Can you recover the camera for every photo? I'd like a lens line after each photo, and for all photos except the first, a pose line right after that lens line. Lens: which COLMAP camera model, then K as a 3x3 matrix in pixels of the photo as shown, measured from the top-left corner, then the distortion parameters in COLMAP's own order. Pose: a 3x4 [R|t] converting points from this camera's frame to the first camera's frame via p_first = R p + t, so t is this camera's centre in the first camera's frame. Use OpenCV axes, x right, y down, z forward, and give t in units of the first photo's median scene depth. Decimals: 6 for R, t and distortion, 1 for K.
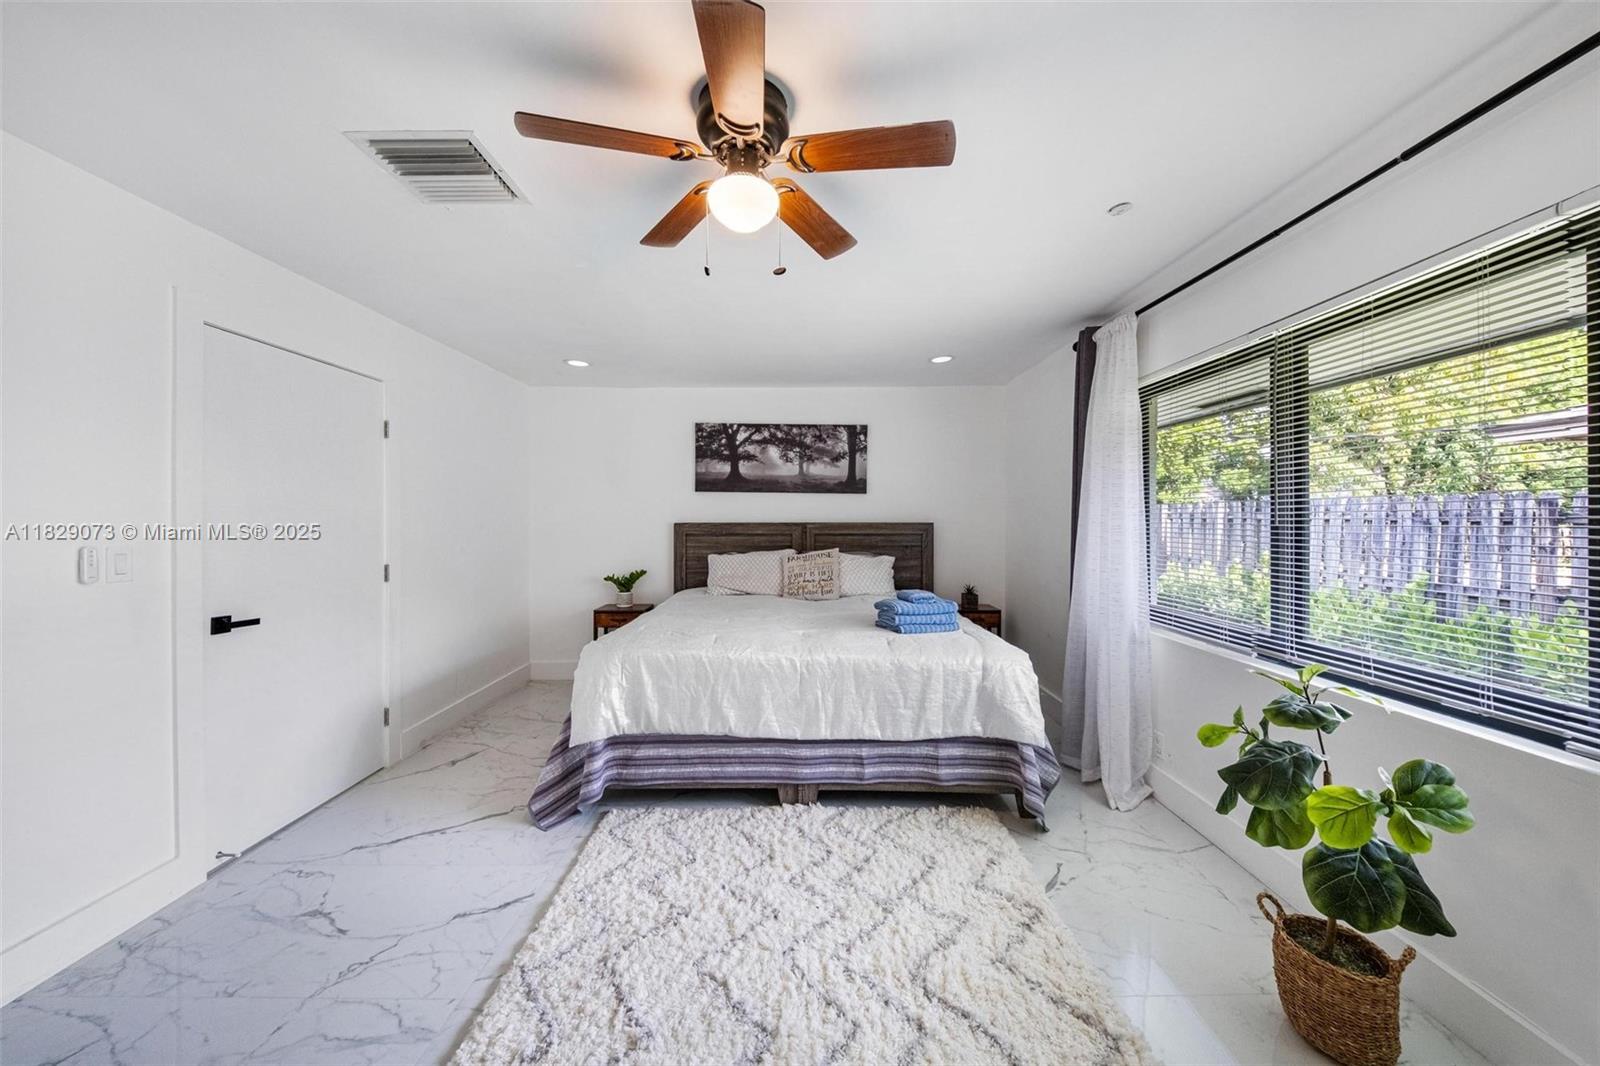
lens RADIAL K [[543.5, 0, 800.5], [0, 543.5, 518.2], [0, 0, 1]] dist [0.008801, -0.004408]
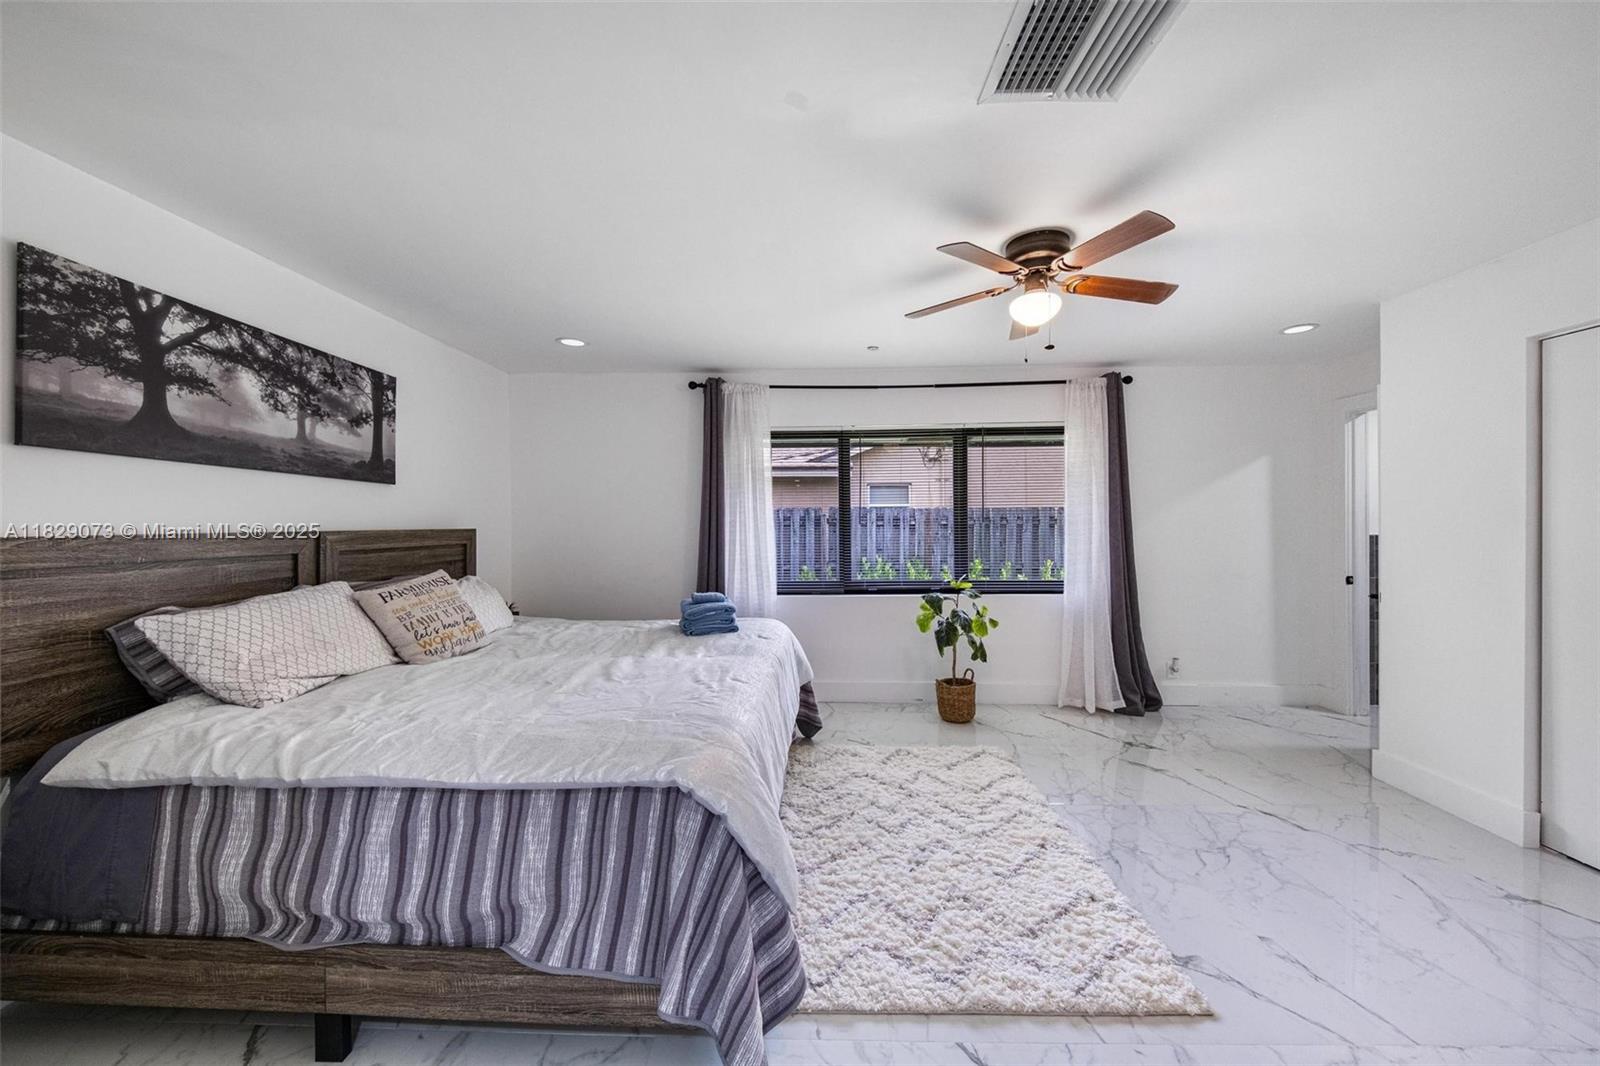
lens RADIAL K [[543.5, 0, 795.5], [0, 543.5, 531.0], [0, 0, 1]] dist [0.008801, -0.004408]
pose [[0.053032, -0.017074, 0.998447, -0.505794], [-0.000499, 0.999853, 0.017124, -0.000547], [-0.998593, -0.001406, 0.053016, 0.493775]]
